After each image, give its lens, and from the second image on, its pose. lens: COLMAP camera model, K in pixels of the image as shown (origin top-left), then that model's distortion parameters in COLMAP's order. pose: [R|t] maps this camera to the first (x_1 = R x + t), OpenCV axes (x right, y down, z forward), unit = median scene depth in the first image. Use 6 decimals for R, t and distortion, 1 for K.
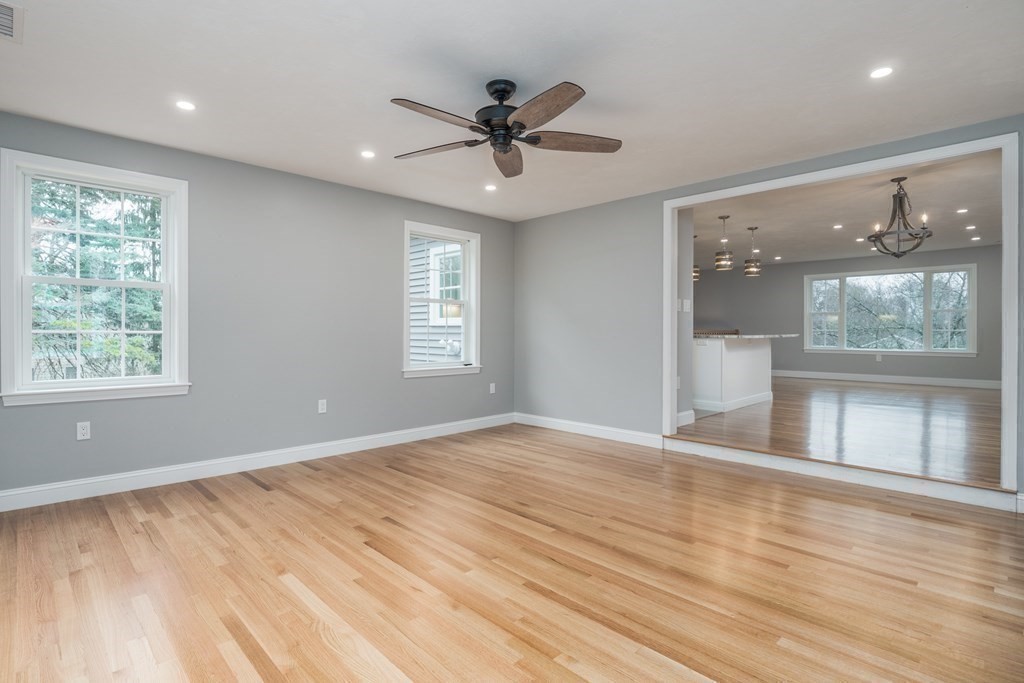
lens RADIAL K [[505.7, 0, 517.2], [0, 505.7, 339.8], [0, 0, 1]] dist [-0.008412, -0.004533]
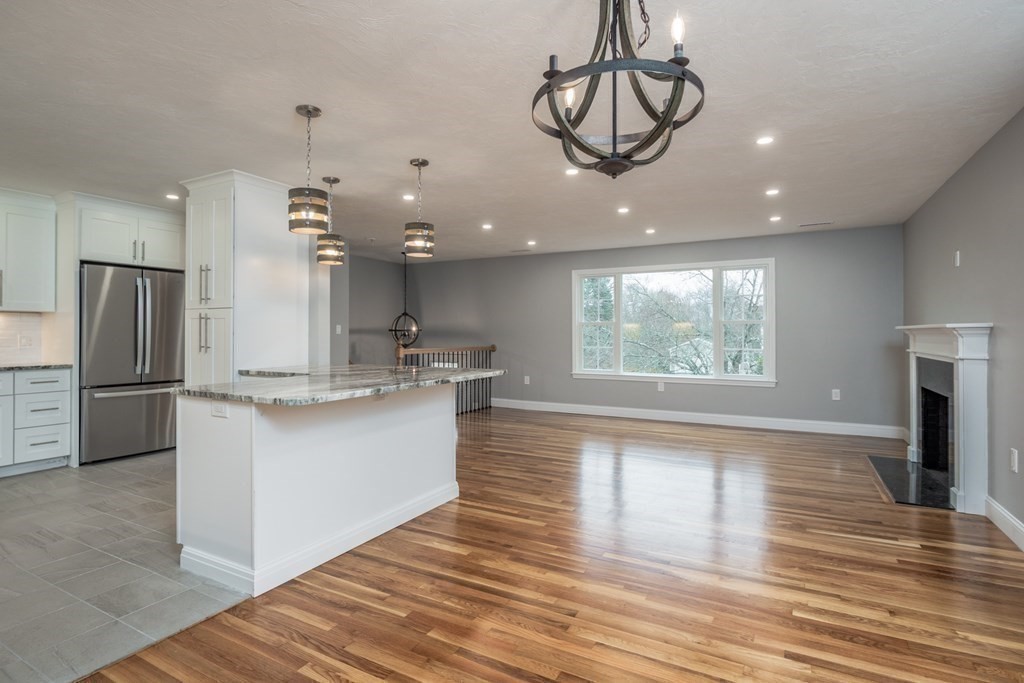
lens RADIAL K [[514.1, 0, 509.1], [0, 514.1, 331.2], [0, 0, 1]] dist [-0.016681, -0.001591]
pose [[0.958871, -0.000144, 0.283841, 0.607565], [0.005806, 0.999801, -0.019105, -0.060798], [-0.283782, 0.019967, 0.958681, 0.716940]]
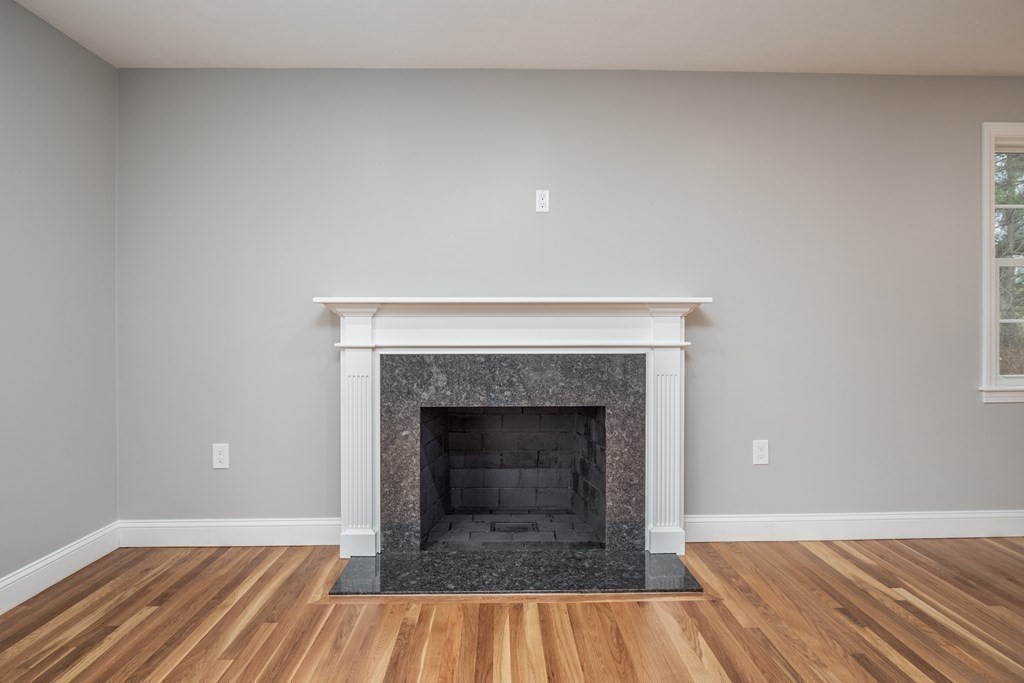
lens RADIAL K [[505.7, 0, 504.5], [0, 505.7, 326.7], [0, 0, 1]] dist [-0.008412, -0.004533]
pose [[-0.719309, -0.000918, 0.694690, 1.176193], [0.012165, 0.999829, 0.013918, -0.060680], [-0.694584, 0.018462, -0.719175, 1.704865]]
